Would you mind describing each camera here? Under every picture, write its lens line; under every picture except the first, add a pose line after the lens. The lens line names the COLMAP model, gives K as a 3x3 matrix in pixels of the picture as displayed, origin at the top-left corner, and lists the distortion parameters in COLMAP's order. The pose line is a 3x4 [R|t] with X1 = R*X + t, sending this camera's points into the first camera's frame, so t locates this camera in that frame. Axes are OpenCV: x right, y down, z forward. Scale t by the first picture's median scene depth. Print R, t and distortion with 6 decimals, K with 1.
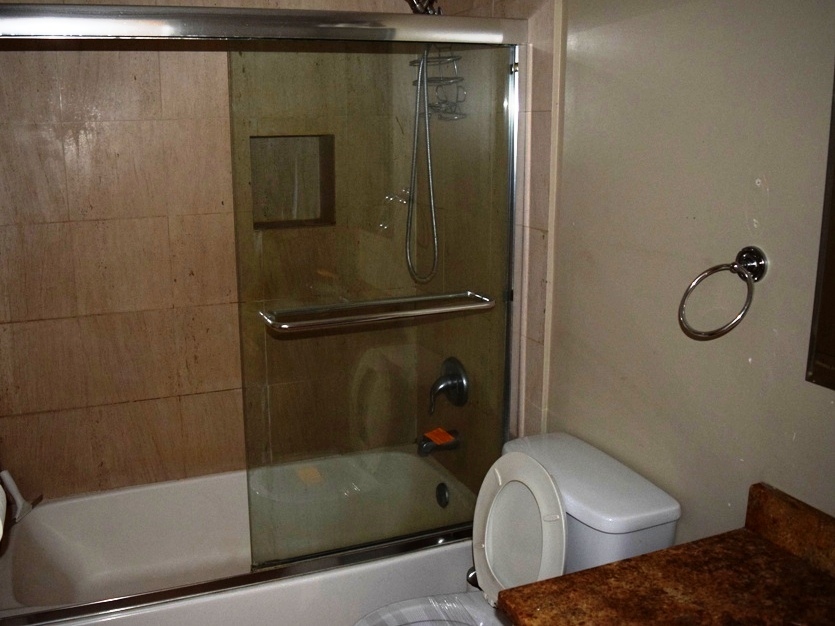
lens RADIAL K [[705.0, 0, 415.9], [0, 705.0, 263.8], [0, 0, 1]] dist [-0.099758, 0.030279]
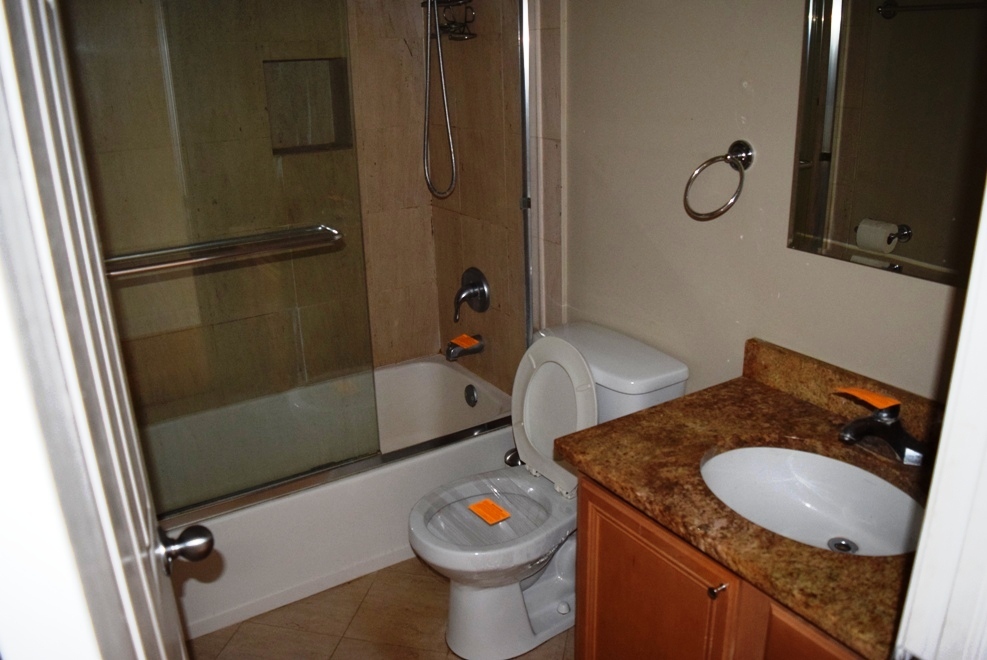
lens RADIAL K [[771.7, 0, 496.9], [0, 771.7, 329.5], [0, 0, 1]] dist [-0.097300, 0.023771]
pose [[0.979070, -0.081867, 0.186332, -0.193636], [0.056349, 0.988780, 0.138347, 0.091827], [-0.195567, -0.124952, 0.972698, -0.230424]]
